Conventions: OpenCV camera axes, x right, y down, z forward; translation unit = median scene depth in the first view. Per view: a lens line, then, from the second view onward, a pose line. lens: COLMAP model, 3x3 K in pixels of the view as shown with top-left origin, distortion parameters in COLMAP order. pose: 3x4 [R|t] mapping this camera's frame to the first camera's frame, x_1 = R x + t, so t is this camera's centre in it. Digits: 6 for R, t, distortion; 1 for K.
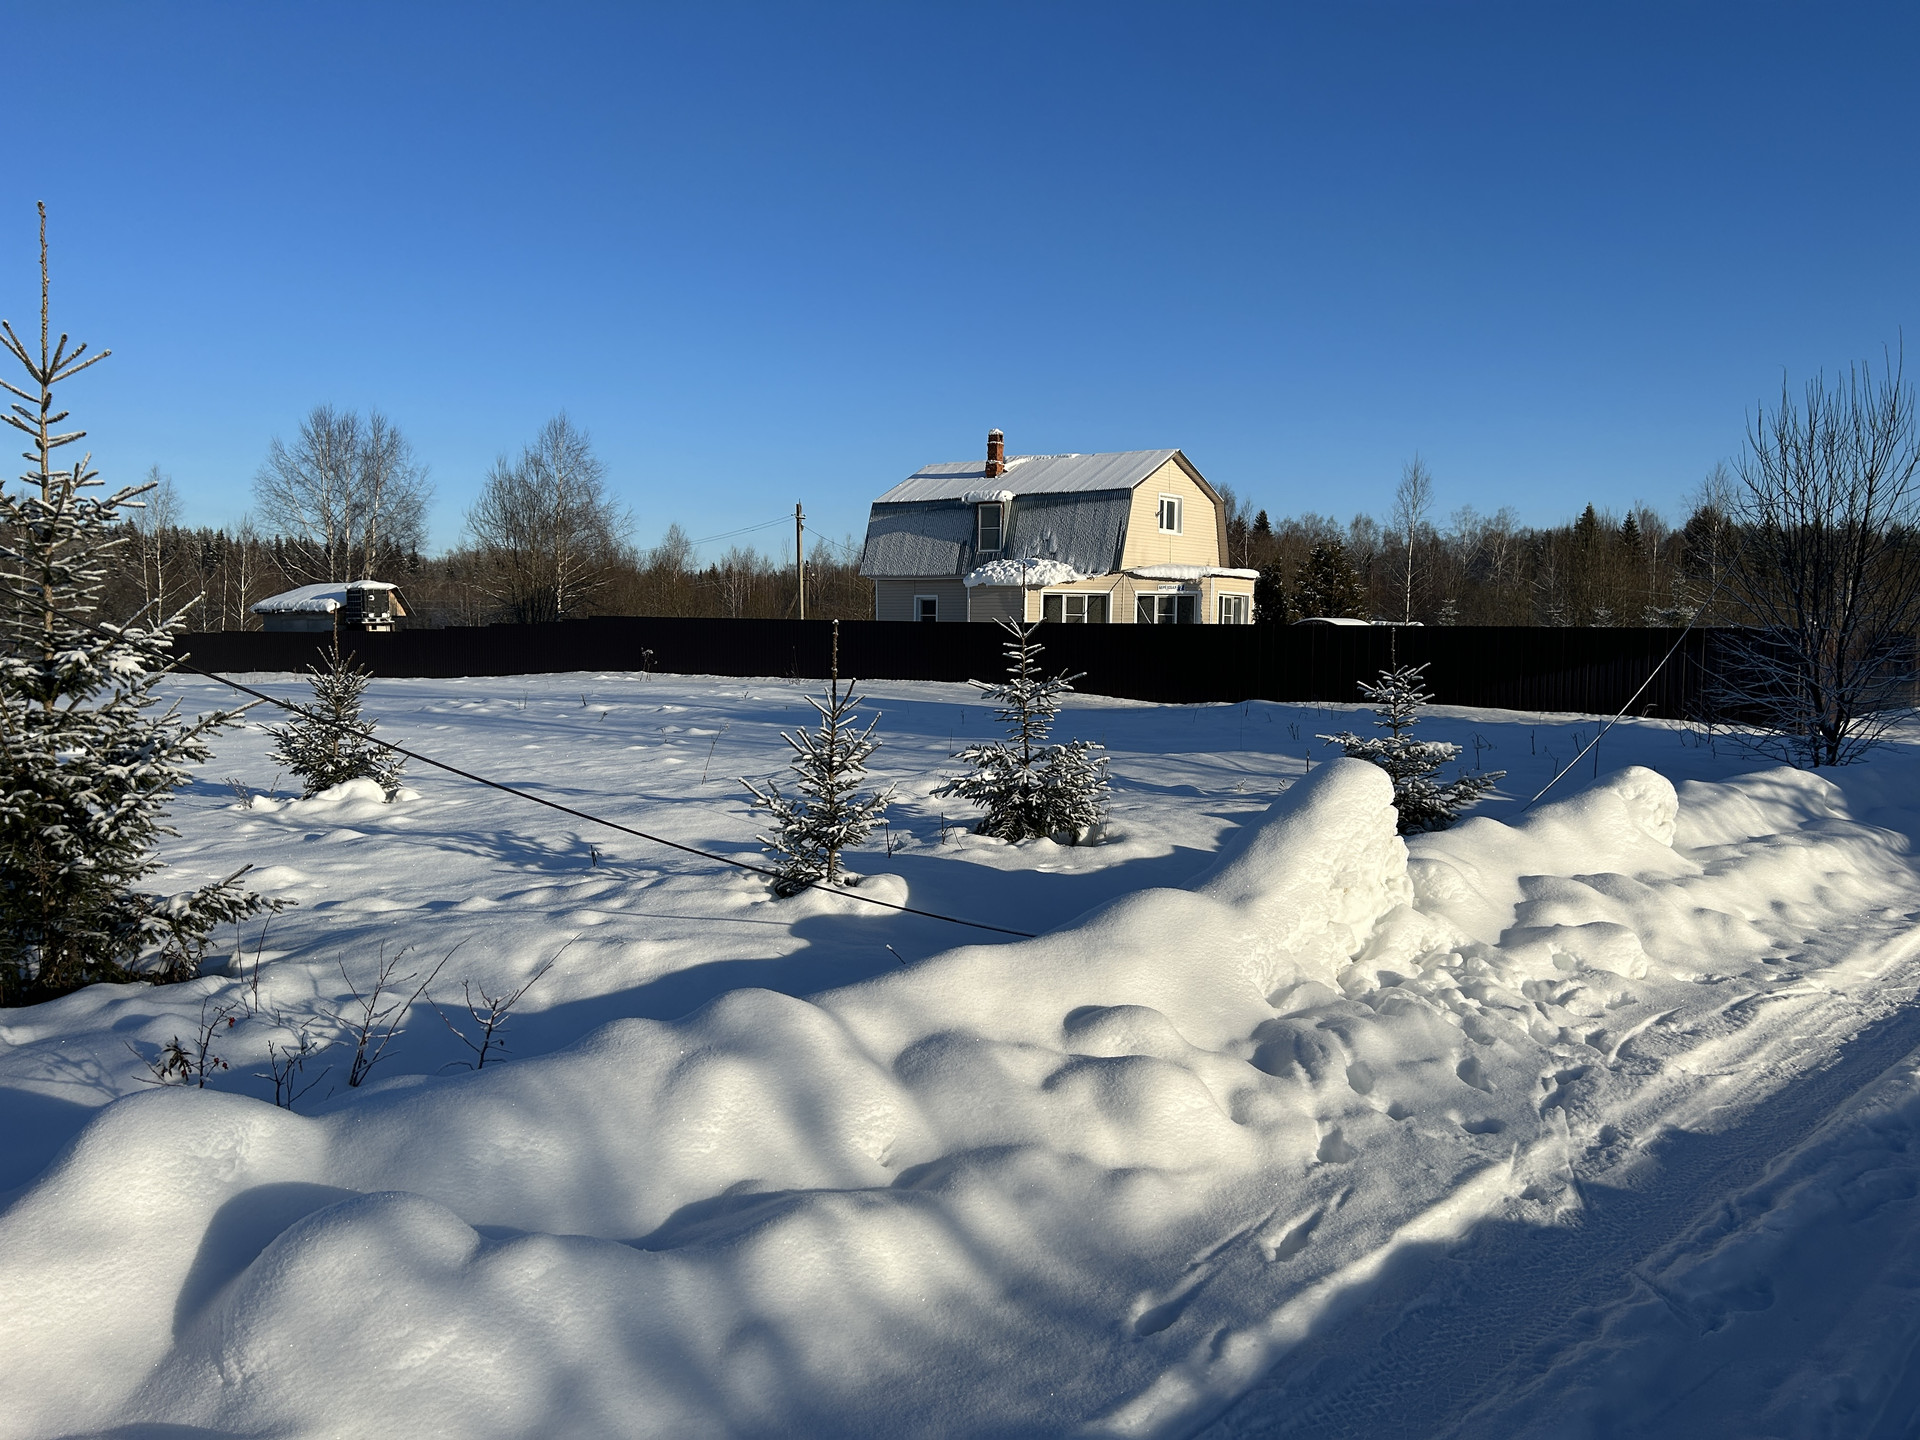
lens RADIAL K [[1409.8, 0, 1012.6], [0, 1409.8, 704.8], [0, 0, 1]] dist [0.120784, -0.090542]
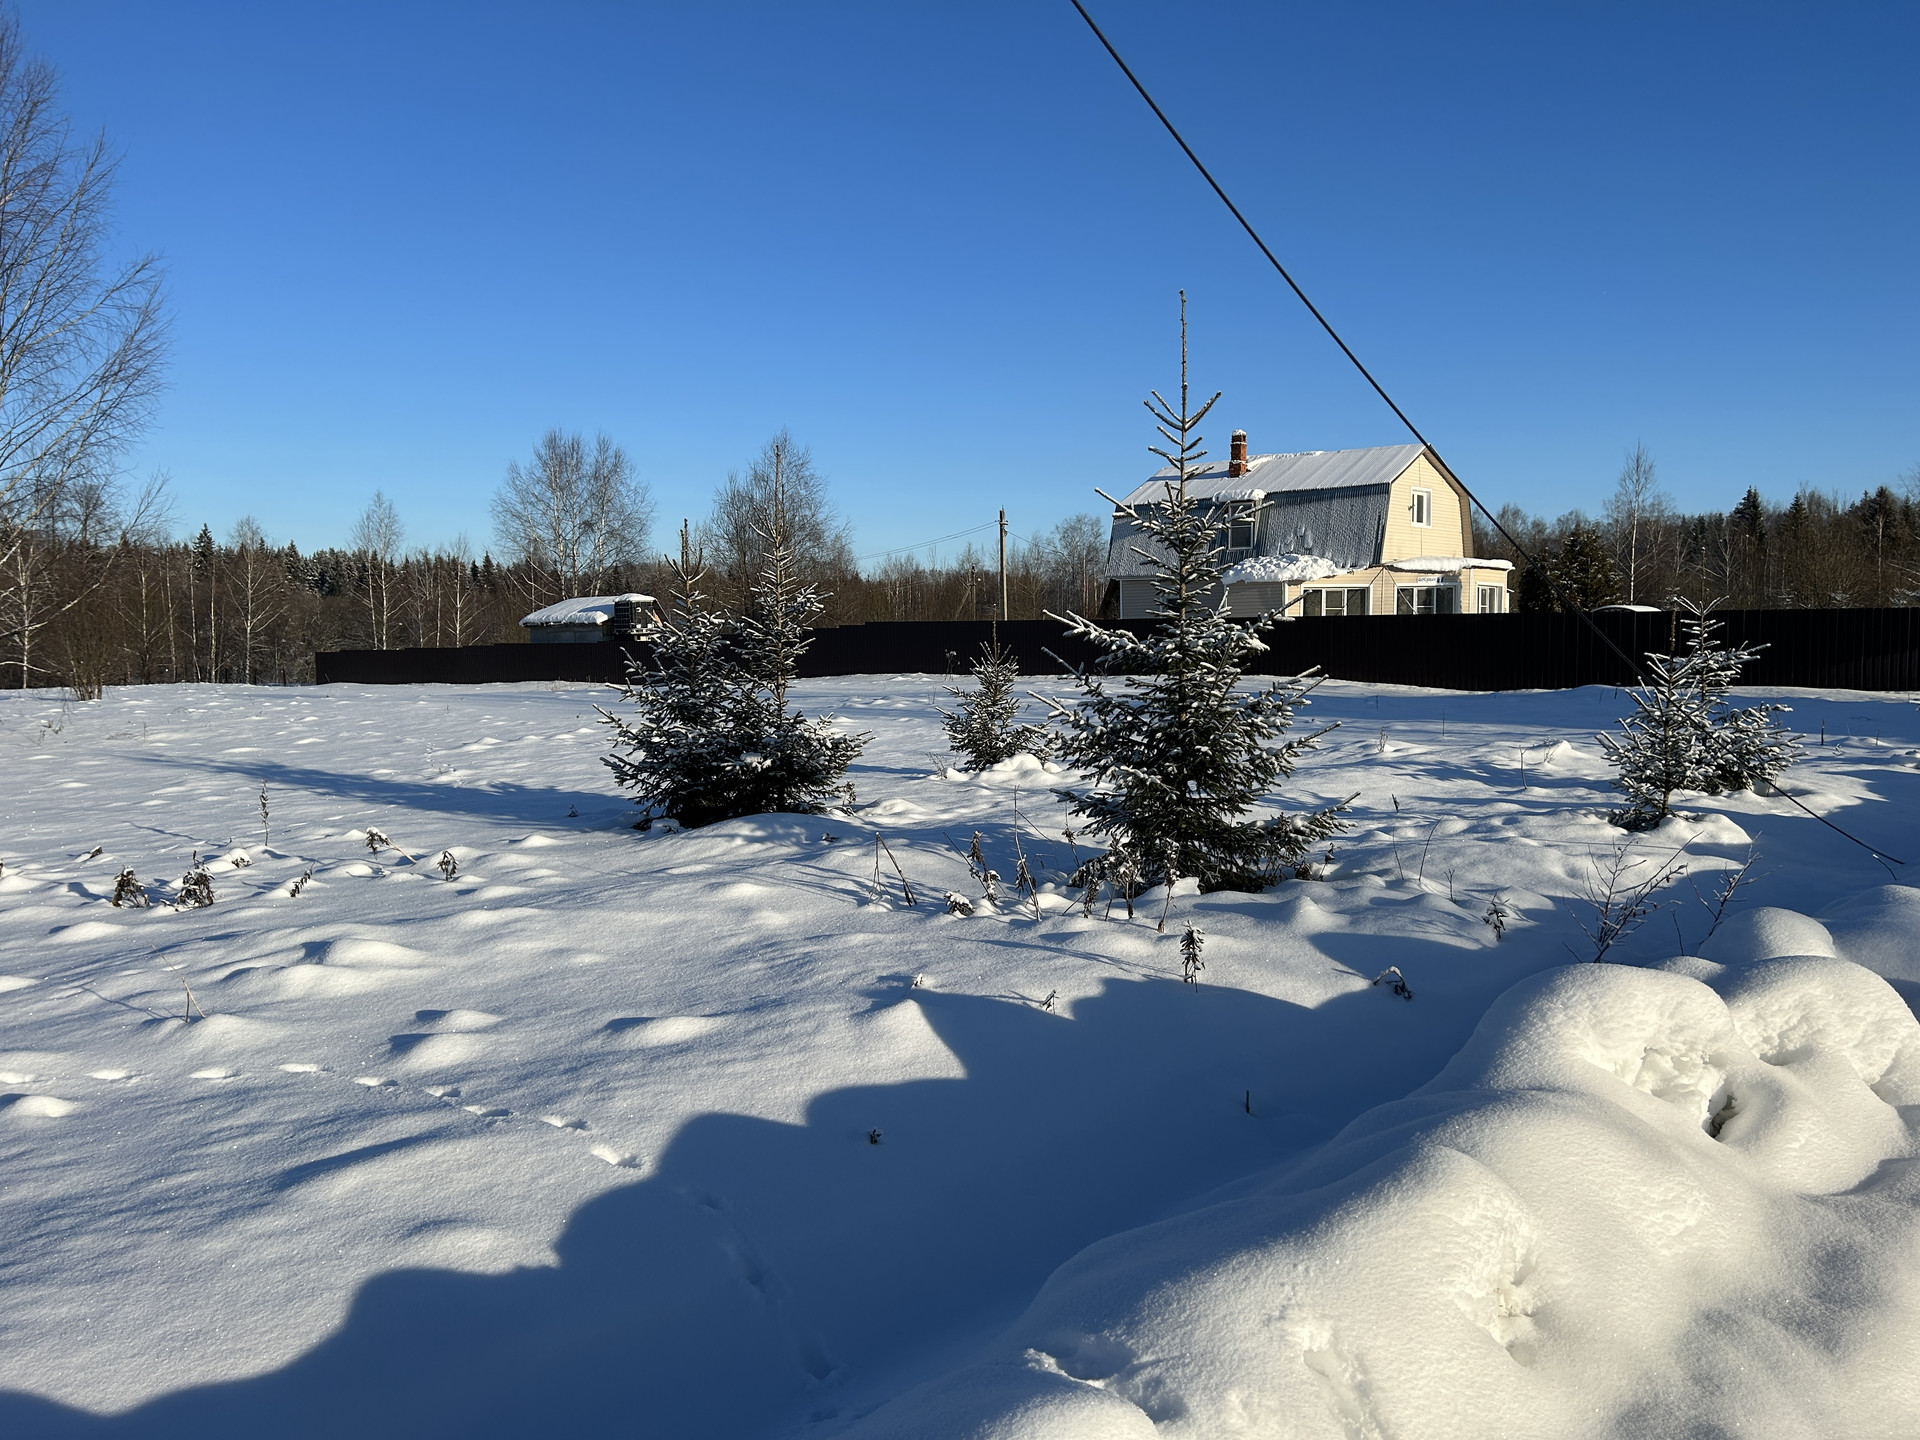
lens RADIAL K [[1428.9, 0, 977.1], [0, 1428.9, 735.2], [0, 0, 1]] dist [0.089847, -0.103663]
pose [[0.998184, -0.017073, -0.057766, -0.151401], [0.018112, 0.999683, 0.017504, 0.005440], [0.057449, -0.018519, 0.998177, -0.060344]]
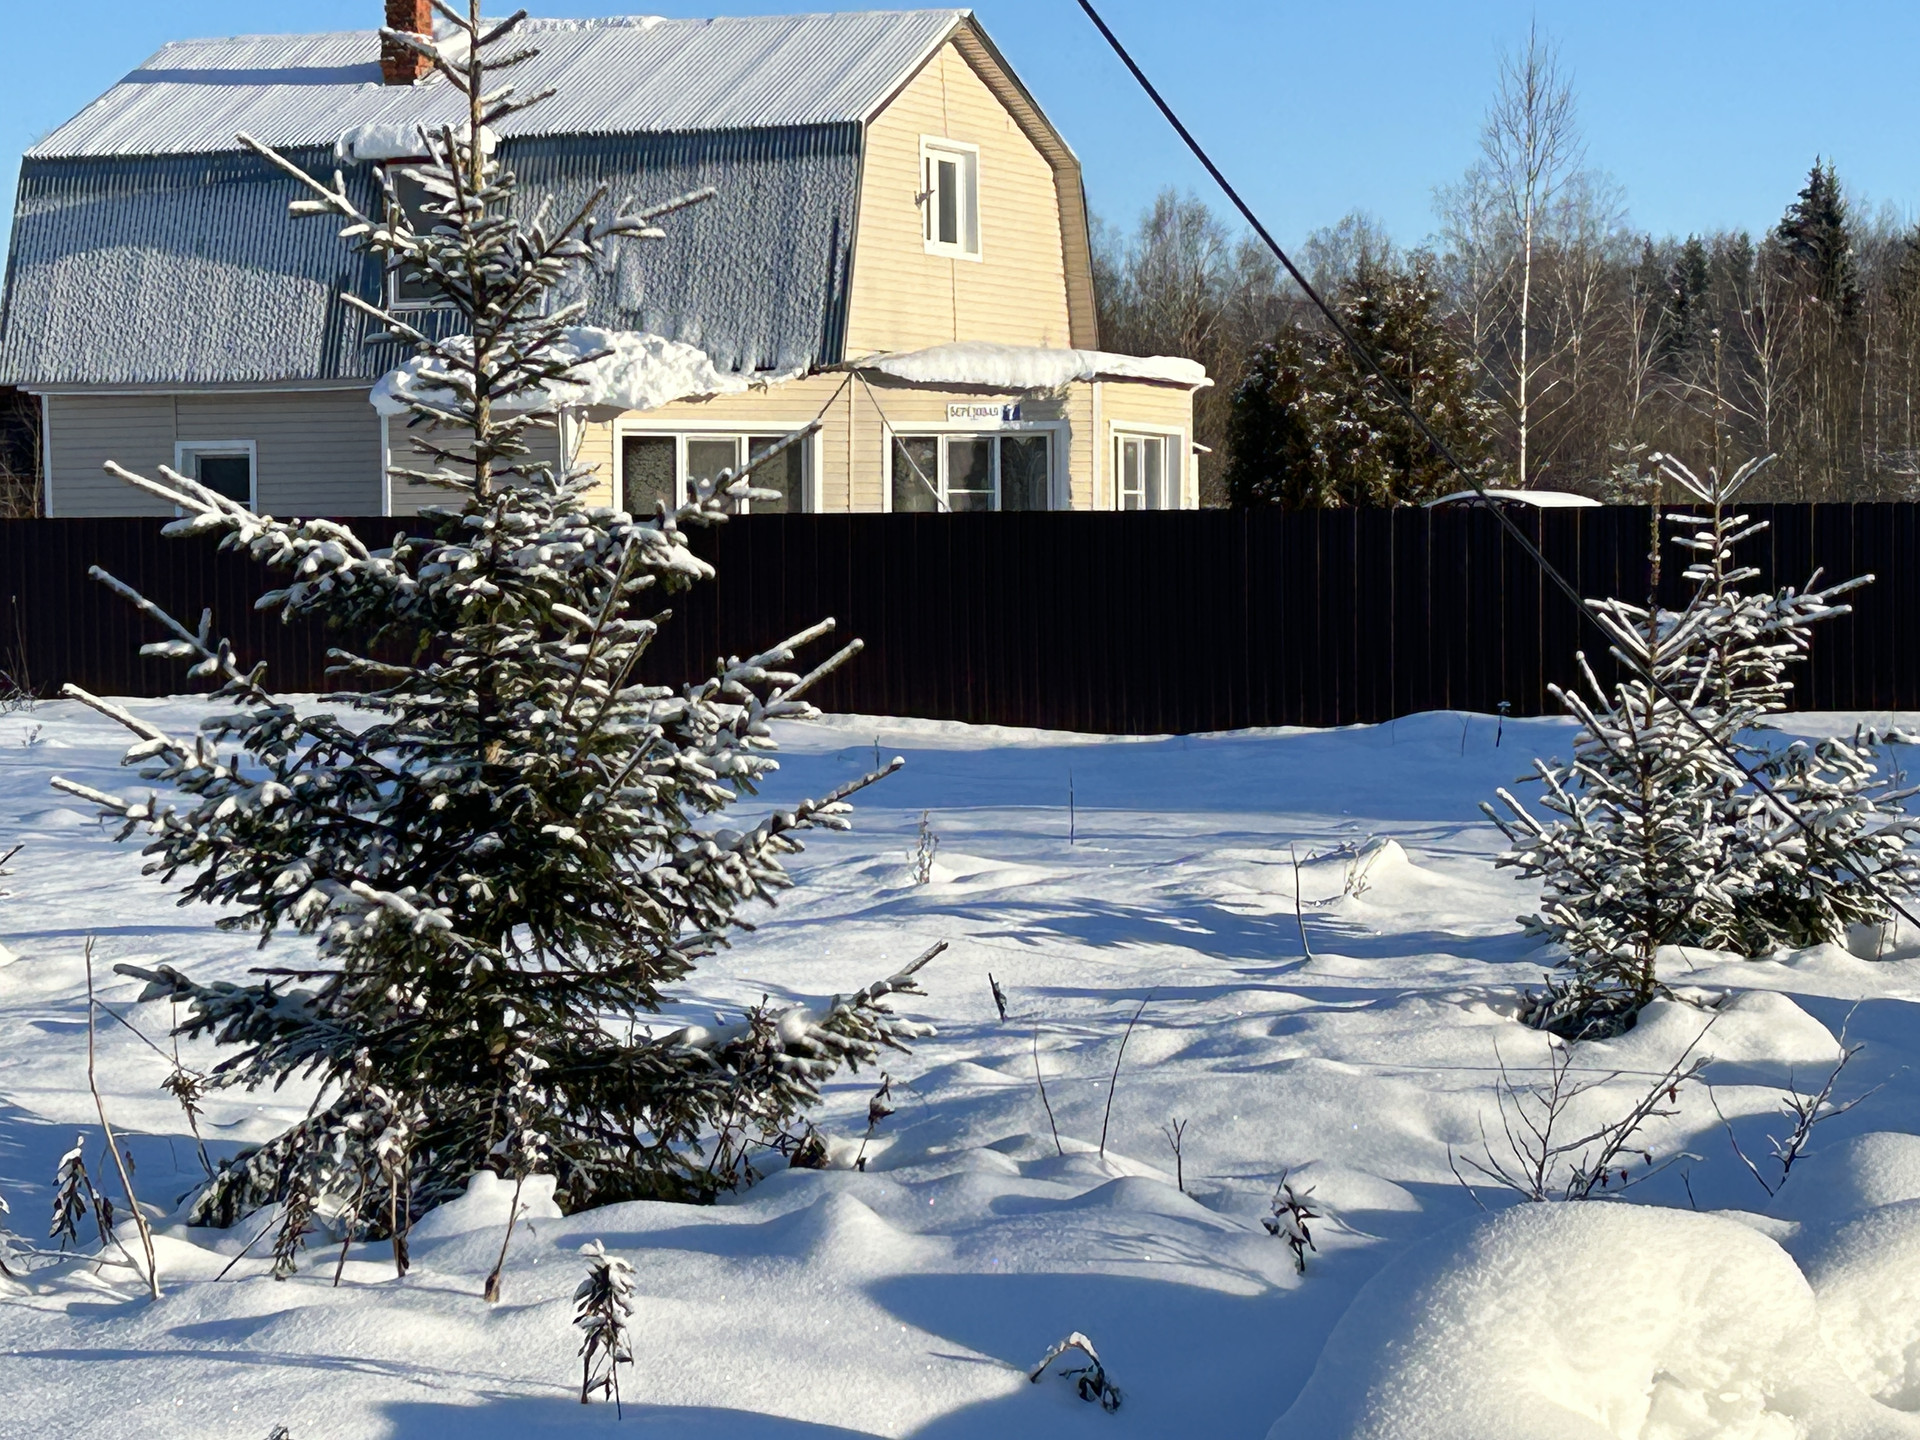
lens RADIAL K [[4672.9, 0, 960.0], [0, 4672.9, 720.0], [0, 0, 1]] dist [0.291420, -0.986890]
pose [[0.968898, -0.027226, 0.245959, -0.170871], [0.032006, 0.999368, -0.015455, 0.009771], [-0.245383, 0.022846, 0.969157, -0.102585]]
